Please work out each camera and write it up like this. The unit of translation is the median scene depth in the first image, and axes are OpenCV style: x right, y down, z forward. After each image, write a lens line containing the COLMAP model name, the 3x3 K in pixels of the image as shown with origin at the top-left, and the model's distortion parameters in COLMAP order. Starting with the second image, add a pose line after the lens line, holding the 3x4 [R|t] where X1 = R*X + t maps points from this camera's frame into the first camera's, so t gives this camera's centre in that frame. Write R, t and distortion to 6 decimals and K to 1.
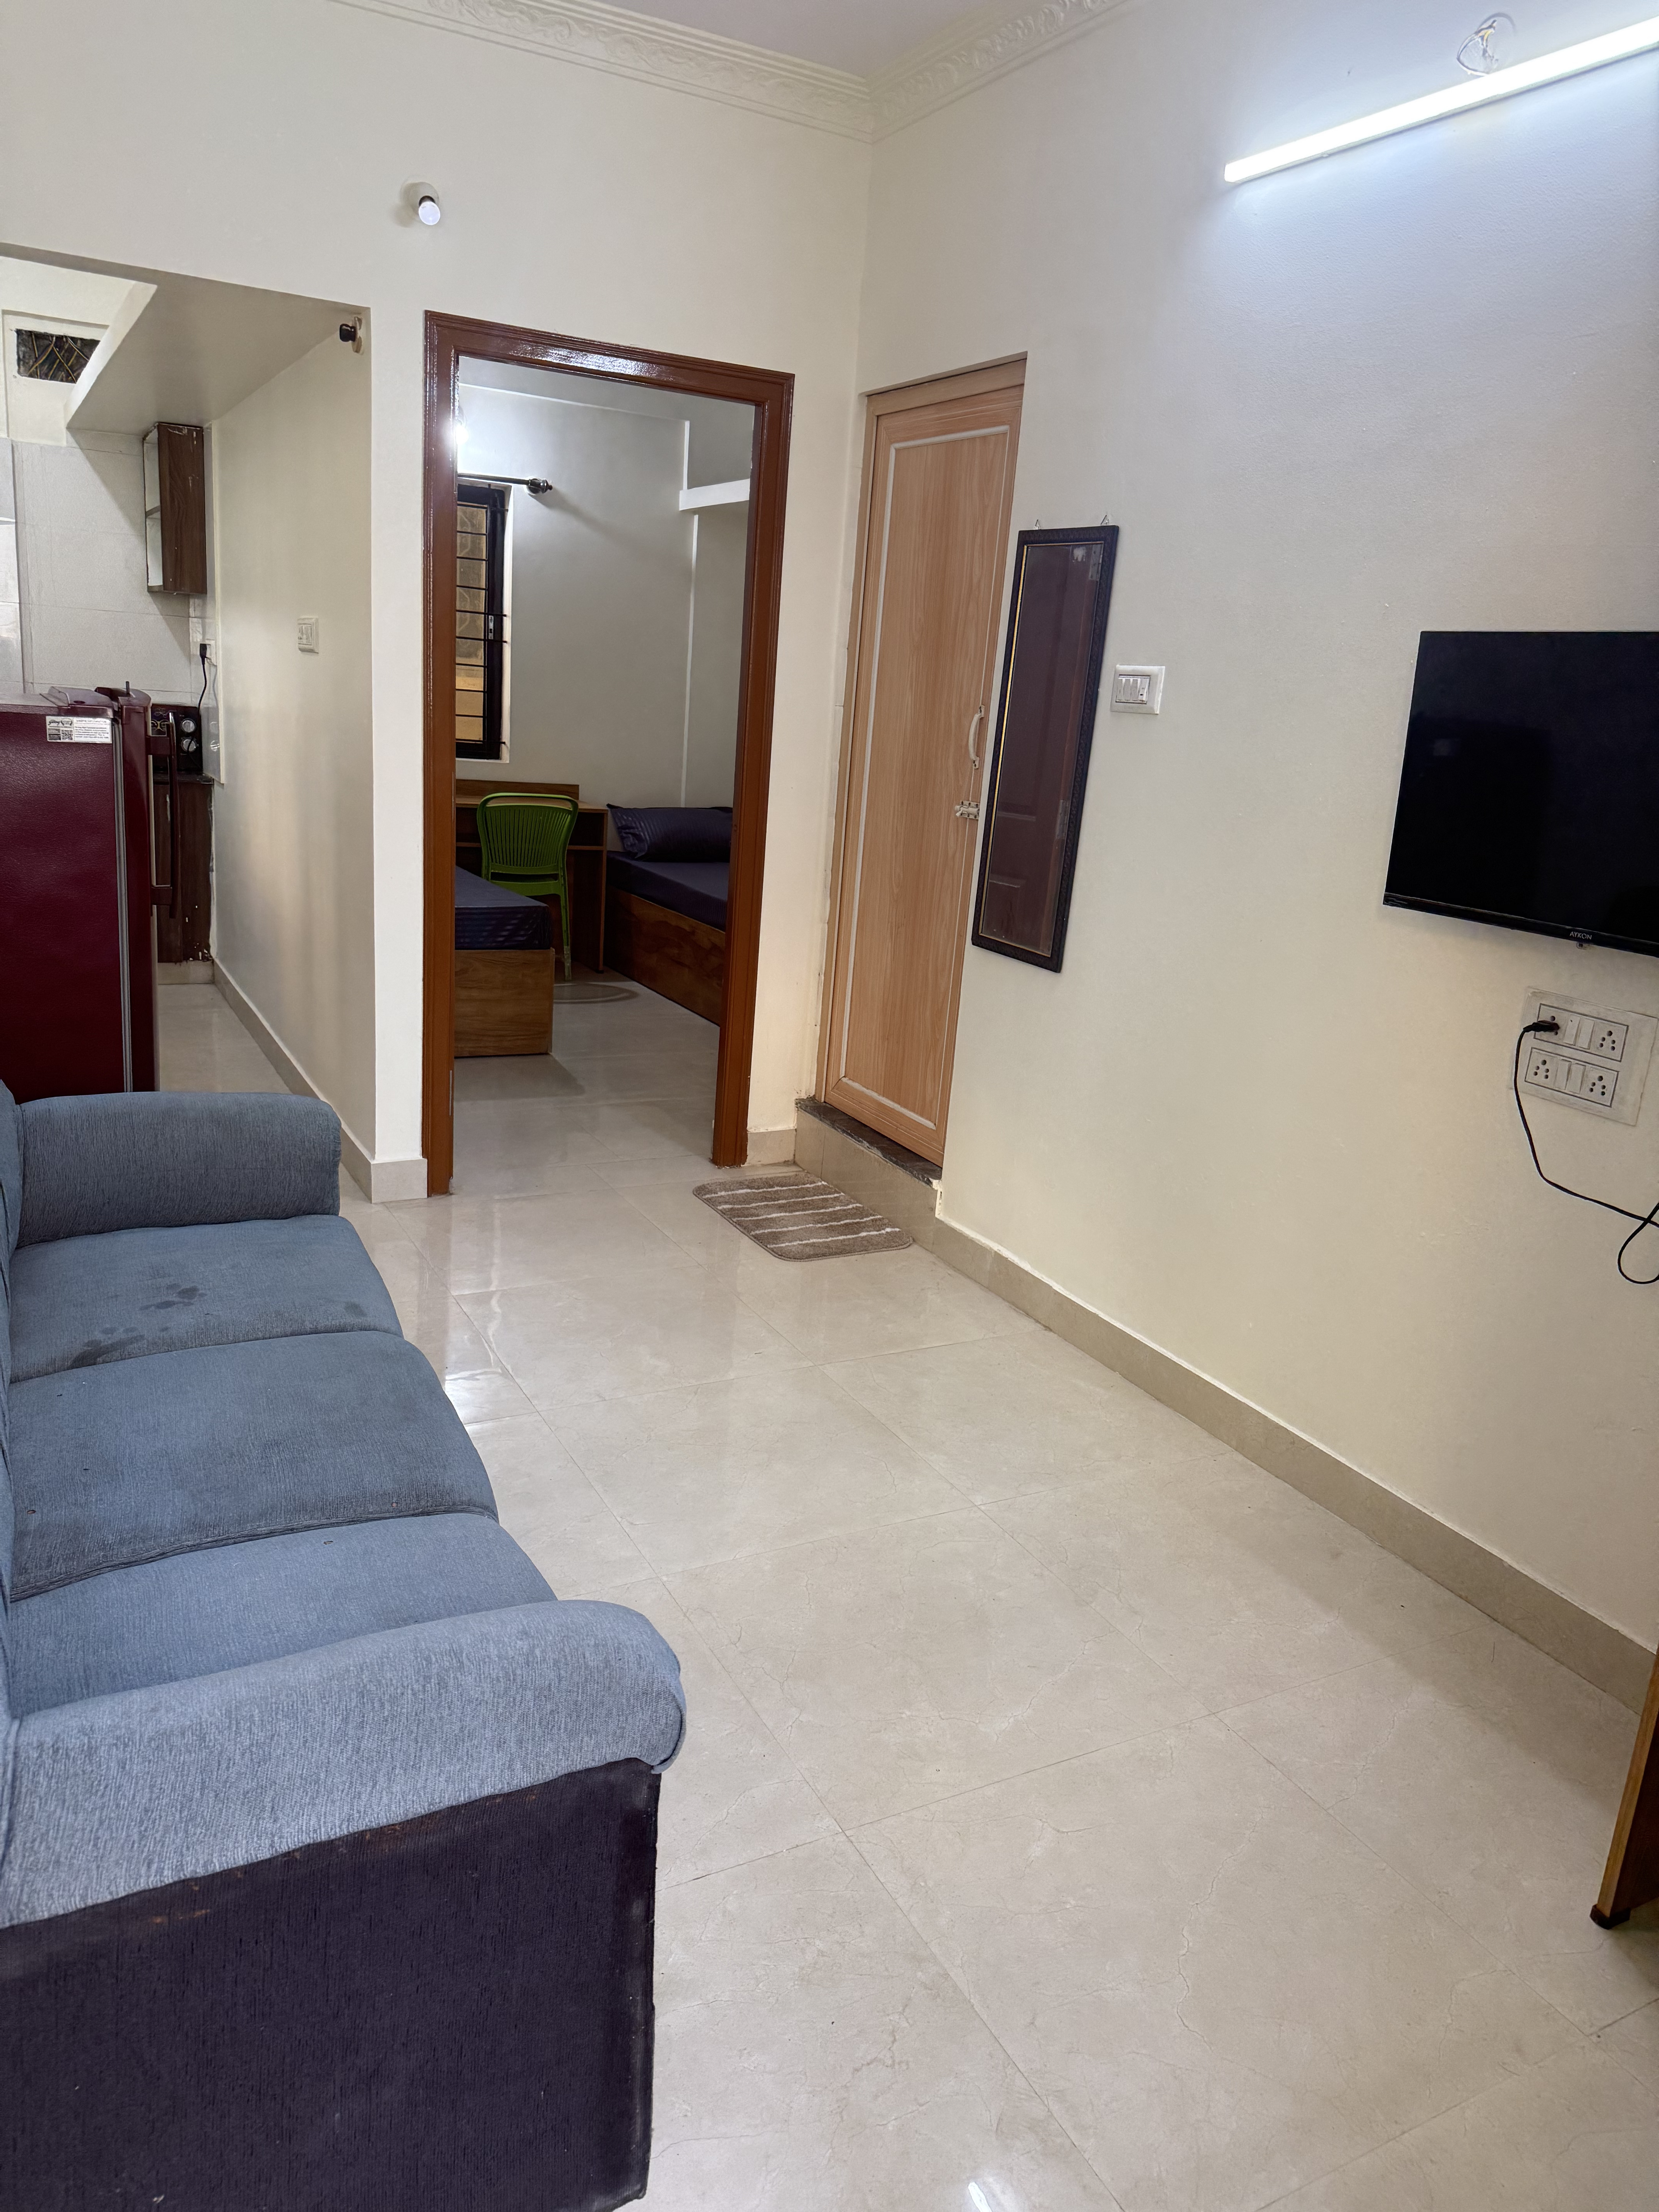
lens RADIAL K [[1537.1, 0, 831.2], [0, 1537.1, 1090.4], [0, 0, 1]] dist [0.086452, -0.129846]
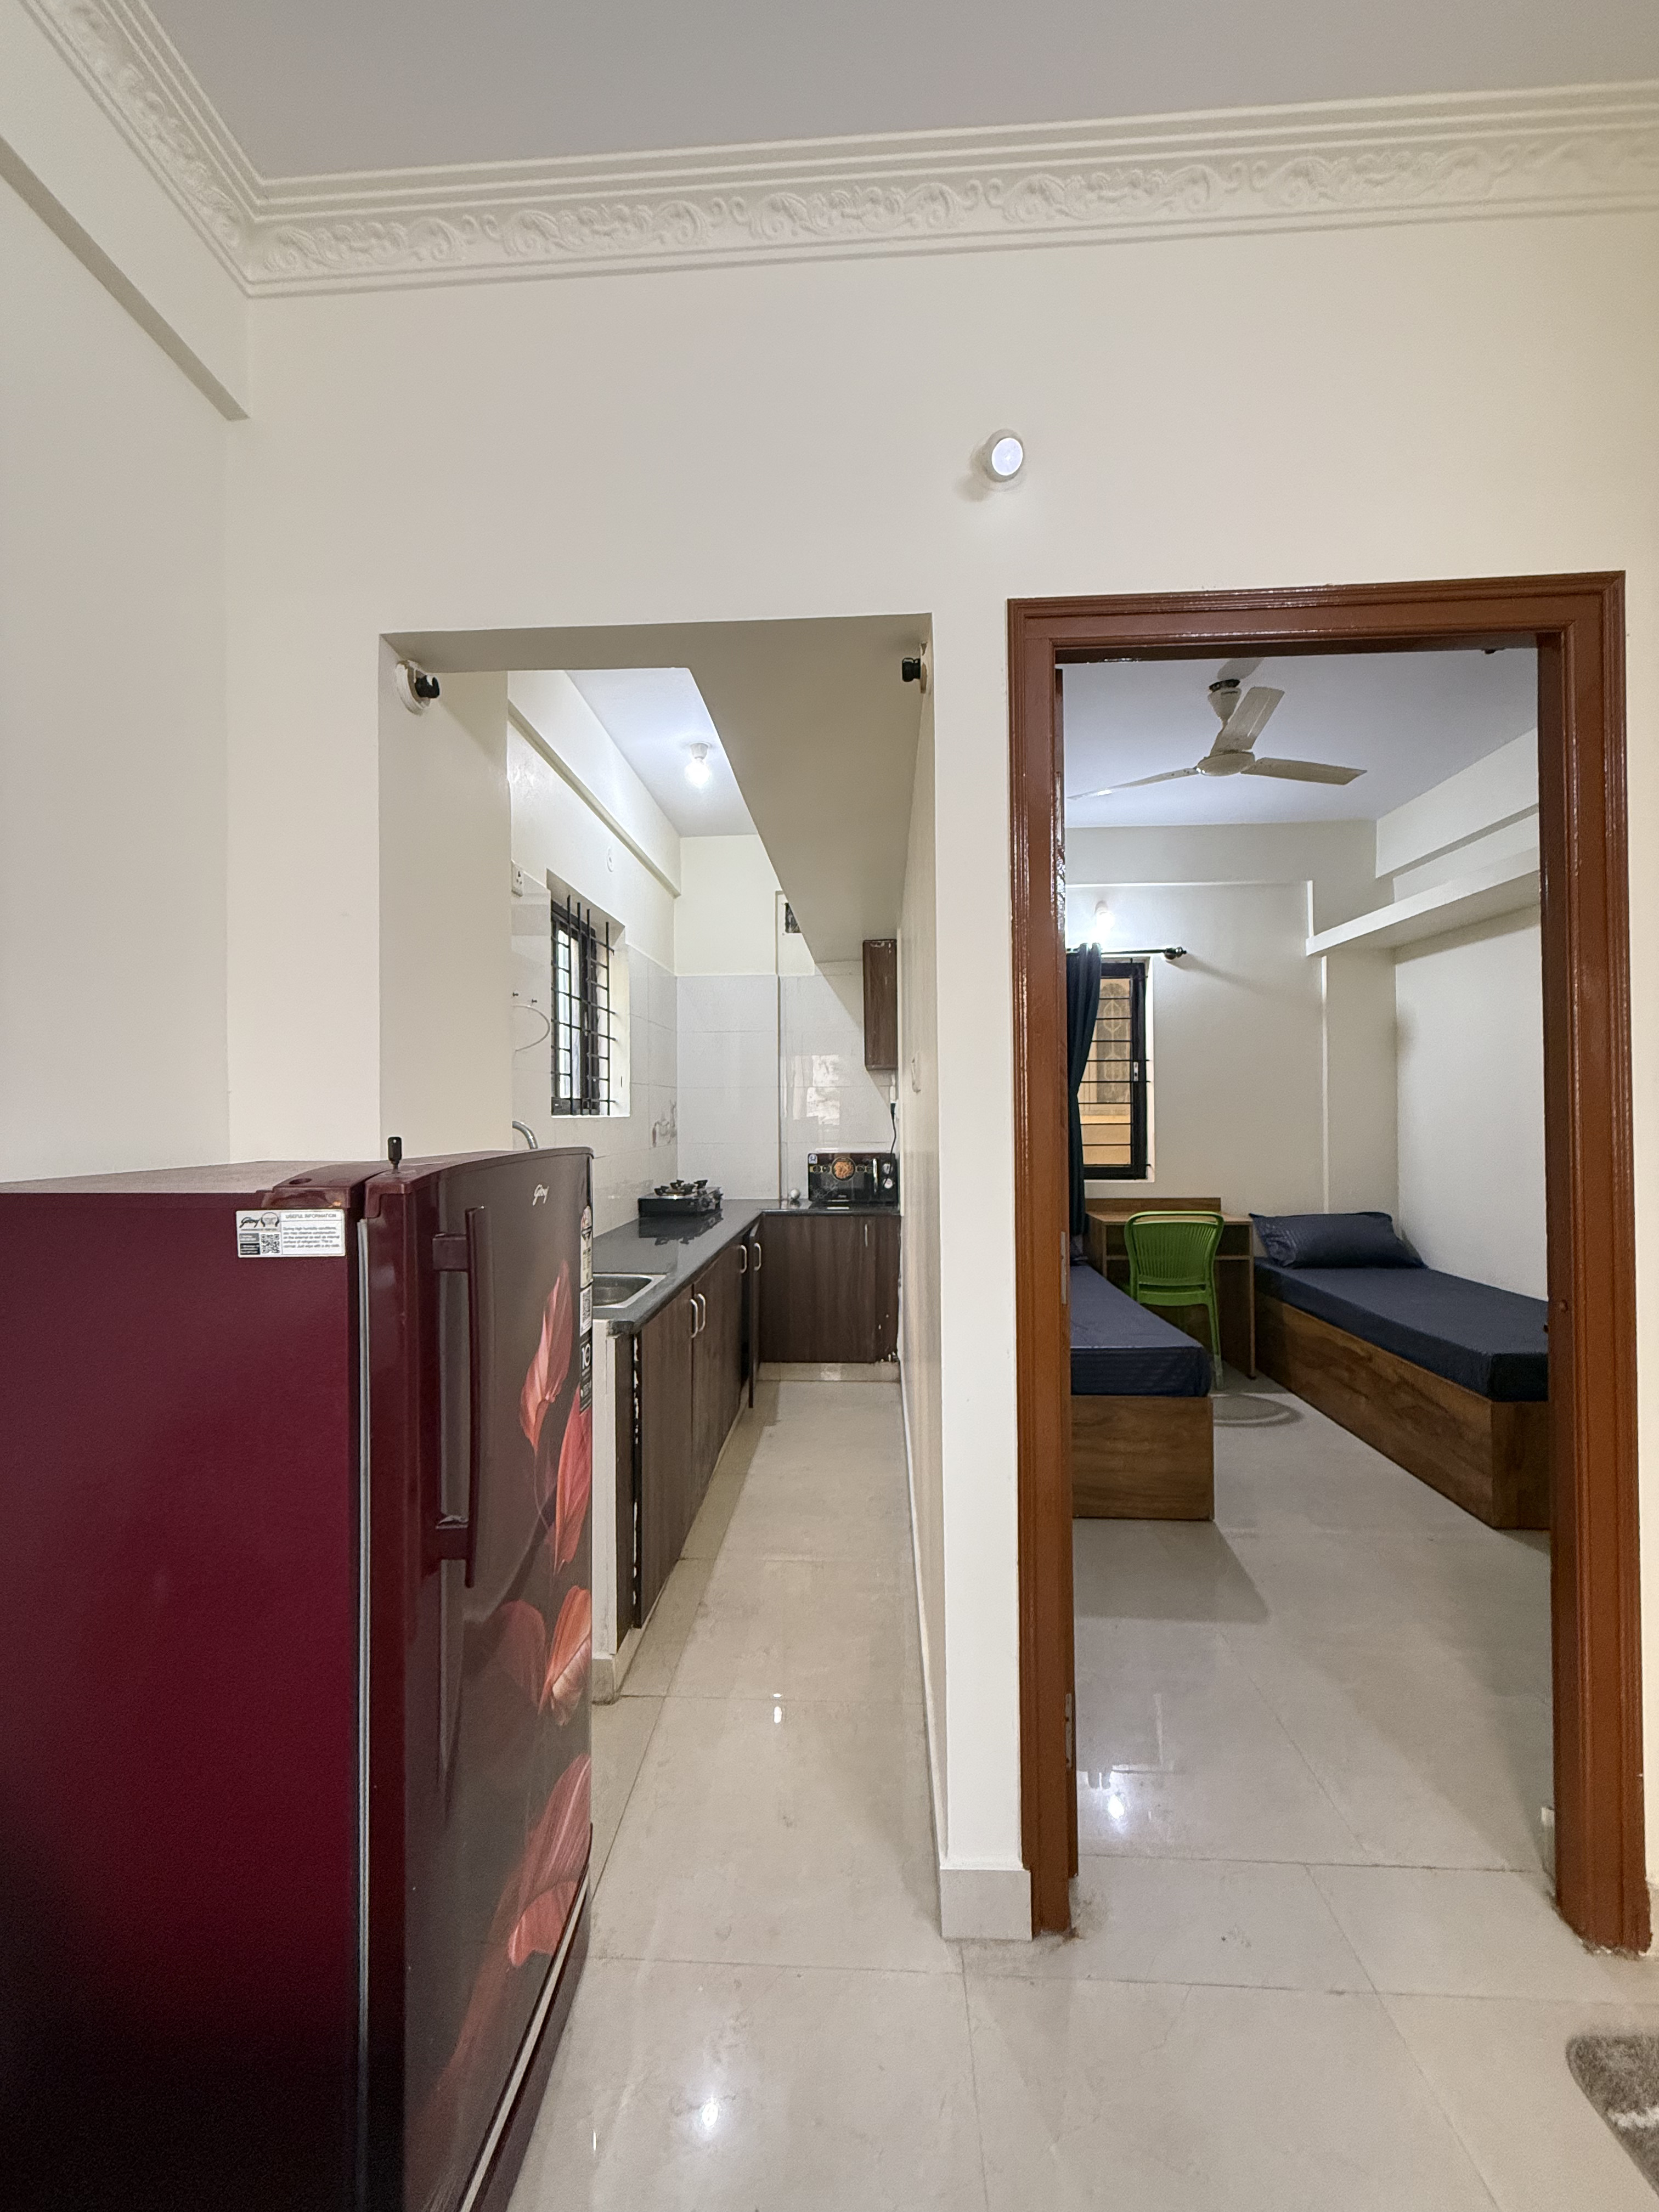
lens RADIAL K [[867.1, 0, 840.2], [0, 867.1, 1113.3], [0, 0, 1]] dist [0.013613, 0.000123]
pose [[0.851120, -0.083896, -0.518224, -0.077810], [-0.059741, 0.965256, -0.254384, -0.094423], [0.521560, 0.247470, 0.816537, 0.386710]]
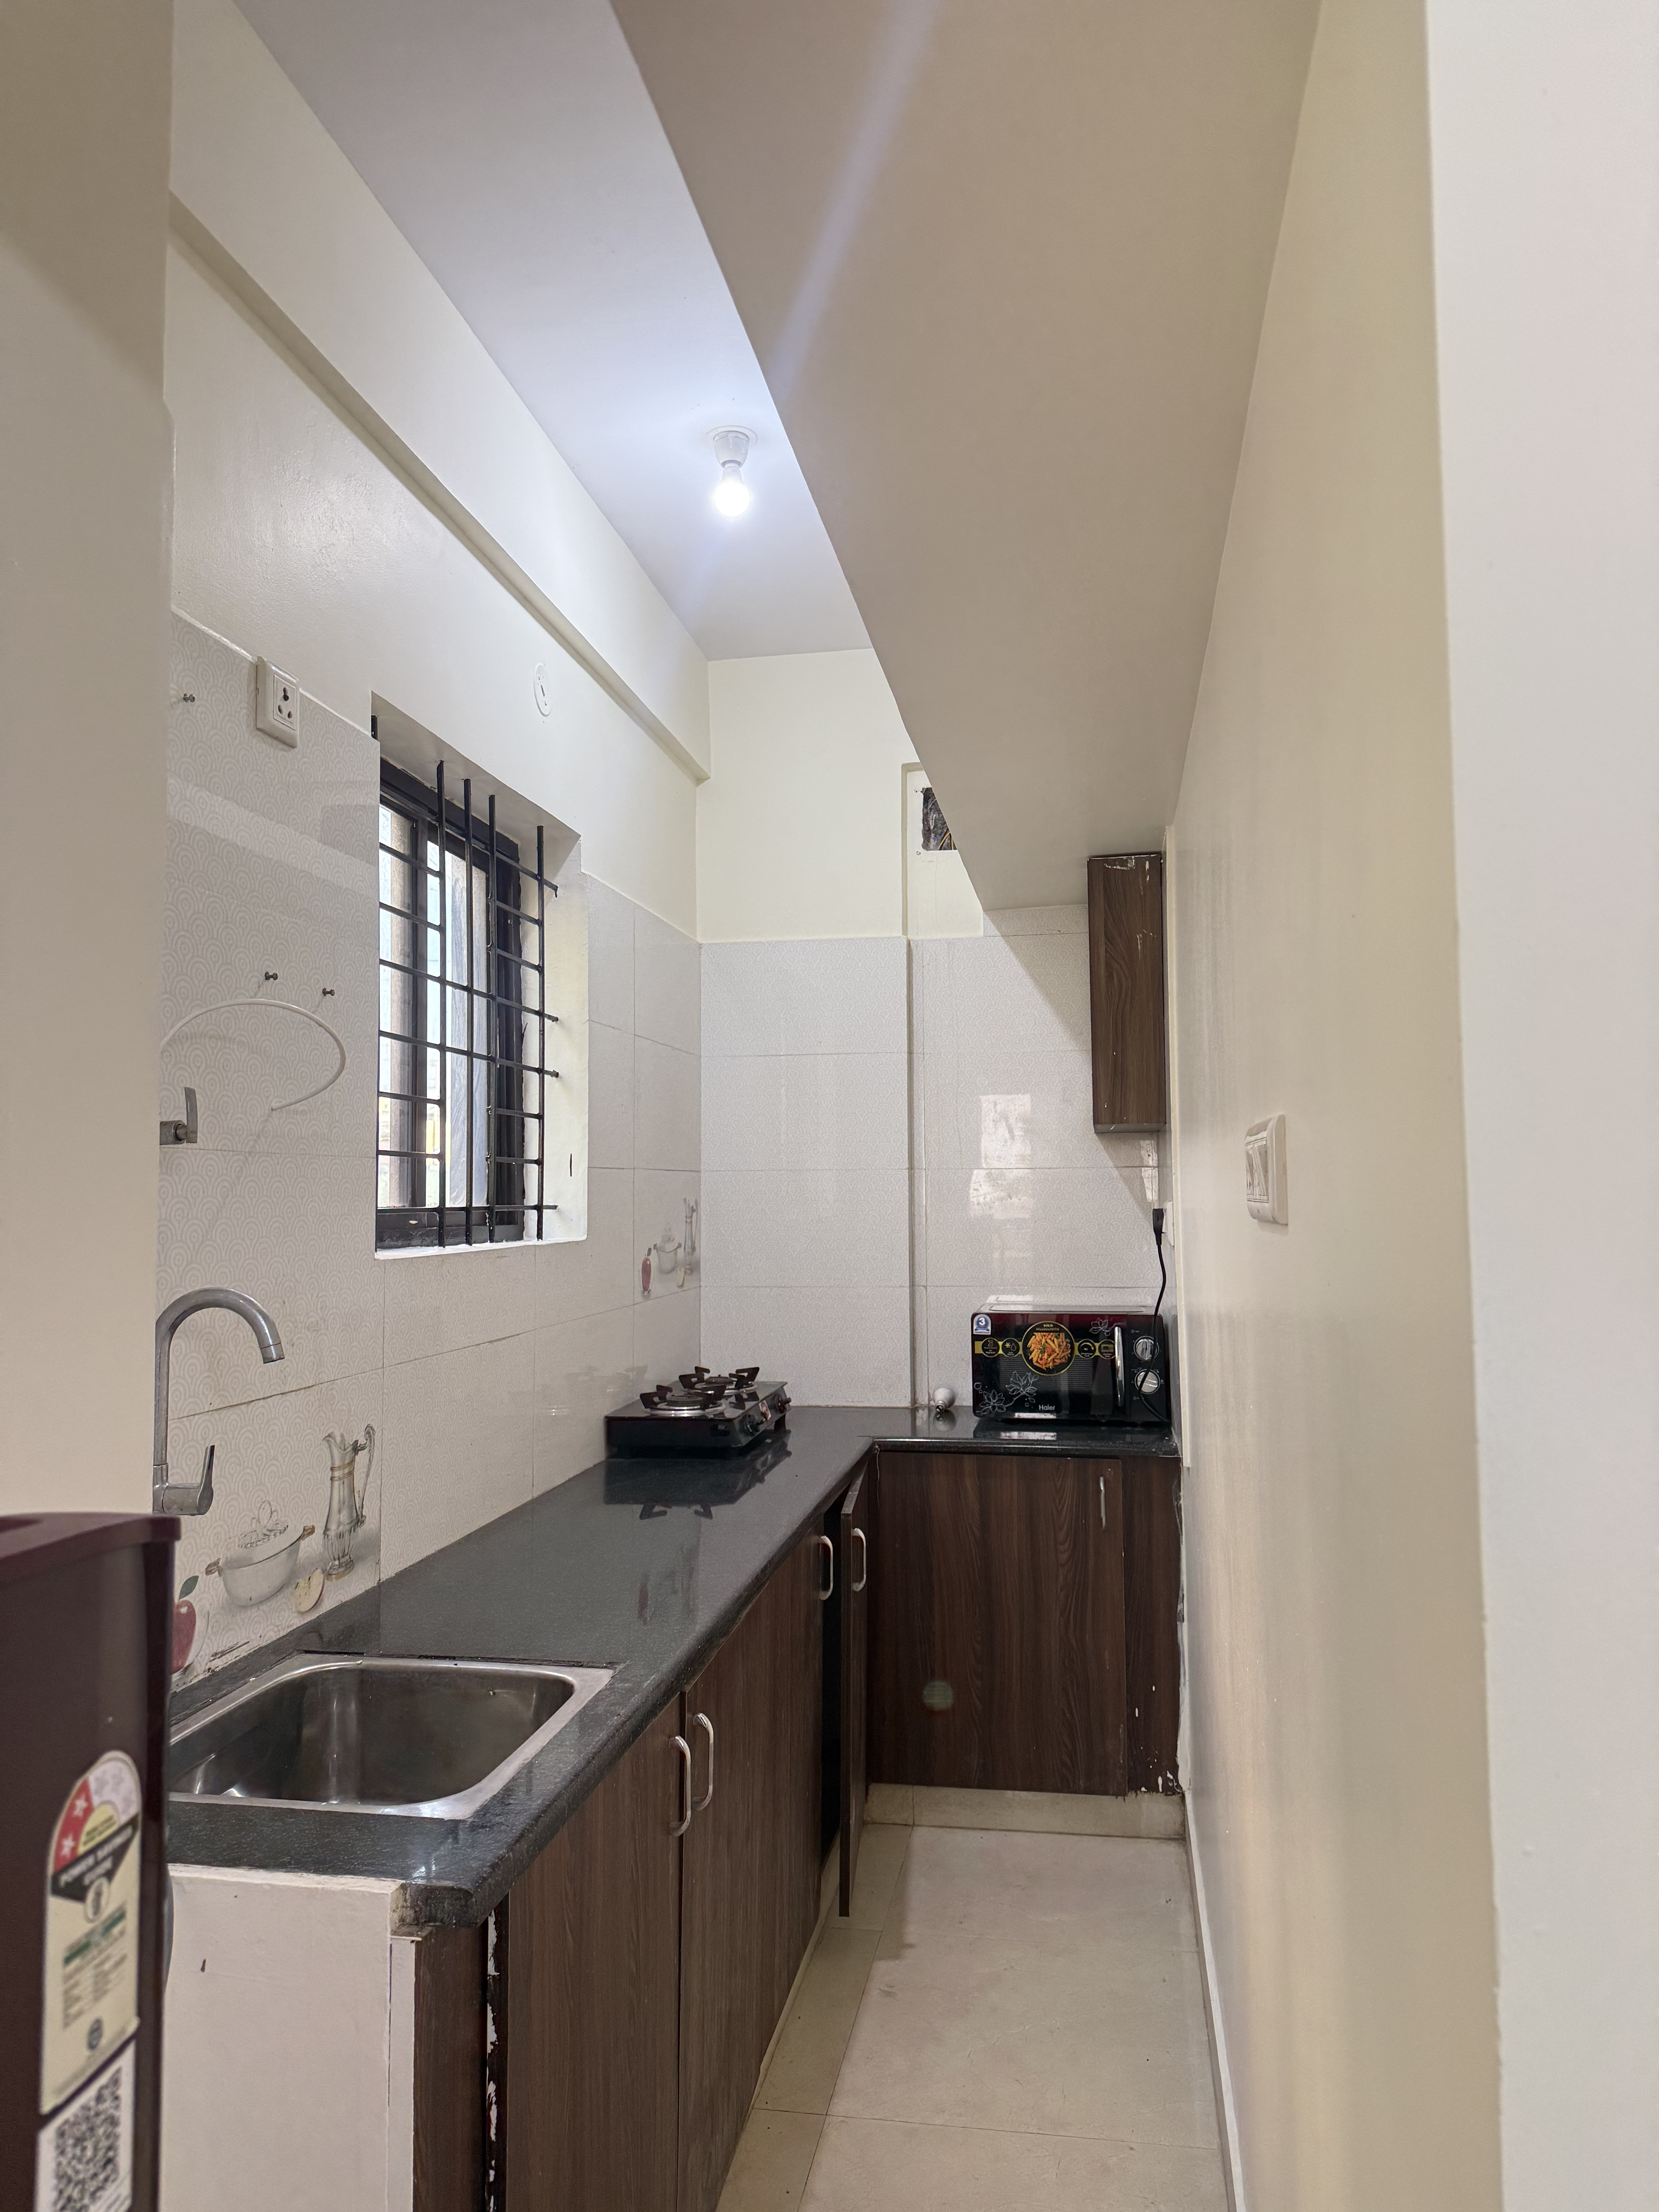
lens RADIAL K [[1537.1, 0, 831.2], [0, 1537.1, 1090.4], [0, 0, 1]] dist [0.086452, -0.129846]
pose [[0.777532, -0.125846, -0.616122, -0.136091], [-0.093403, 0.945791, -0.311055, -0.132144], [0.621868, 0.299403, 0.723628, 0.471098]]
